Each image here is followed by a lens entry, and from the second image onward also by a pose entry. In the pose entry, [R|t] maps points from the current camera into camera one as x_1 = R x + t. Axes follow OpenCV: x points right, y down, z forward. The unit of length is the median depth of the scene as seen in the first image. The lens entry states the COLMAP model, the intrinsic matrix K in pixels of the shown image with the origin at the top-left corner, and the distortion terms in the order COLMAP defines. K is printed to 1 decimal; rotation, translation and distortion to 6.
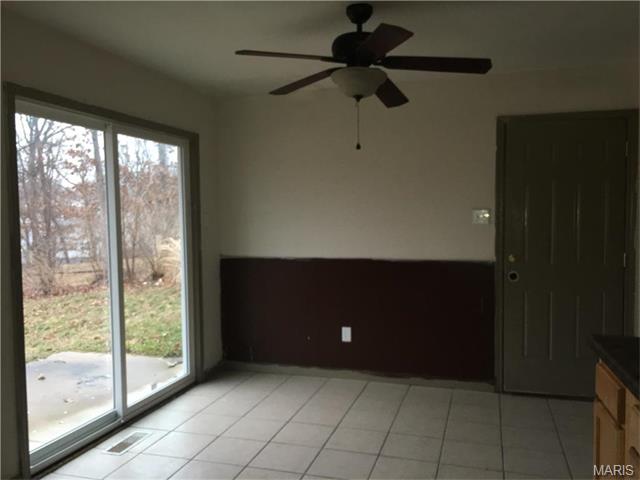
lens RADIAL K [[537.0, 0, 320.0], [0, 537.0, 240.0], [0, 0, 1]] dist [0.038753, -0.003600]
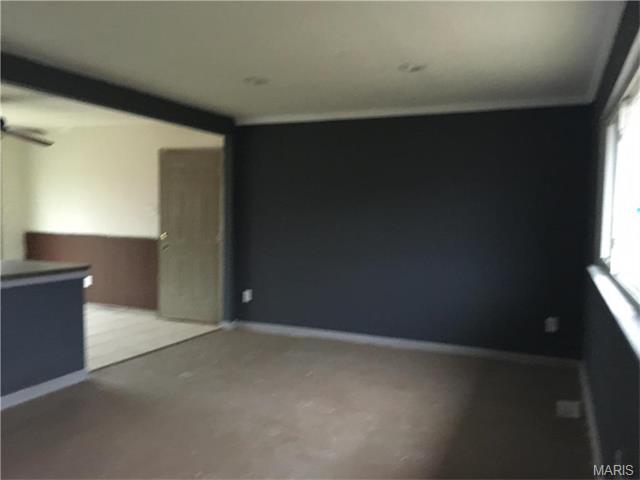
lens RADIAL K [[537.0, 0, 320.0], [0, 537.0, 240.0], [0, 0, 1]] dist [0.038753, -0.003600]
pose [[0.993147, 0.032947, -0.112129, 0.986344], [-0.032272, 0.999448, 0.007827, 0.018613], [0.112325, -0.004155, 0.993663, -0.568576]]
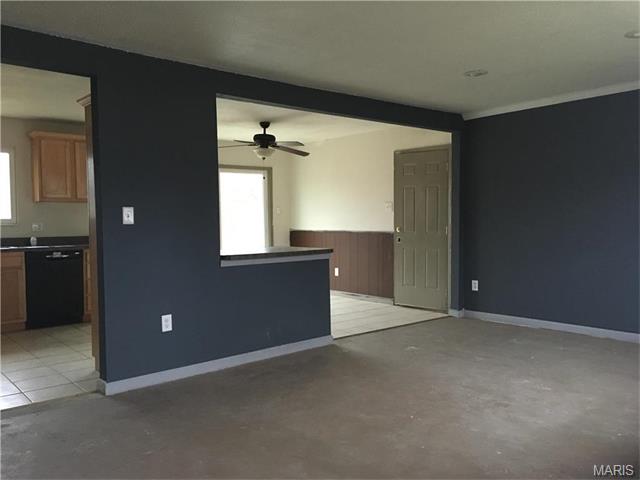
lens RADIAL K [[537.0, 0, 320.0], [0, 537.0, 240.0], [0, 0, 1]] dist [0.038753, -0.003600]
pose [[0.845971, 0.025995, -0.532594, 1.062401], [-0.027385, 0.999611, 0.005291, 0.065081], [0.532525, 0.010109, 0.846354, -0.643903]]
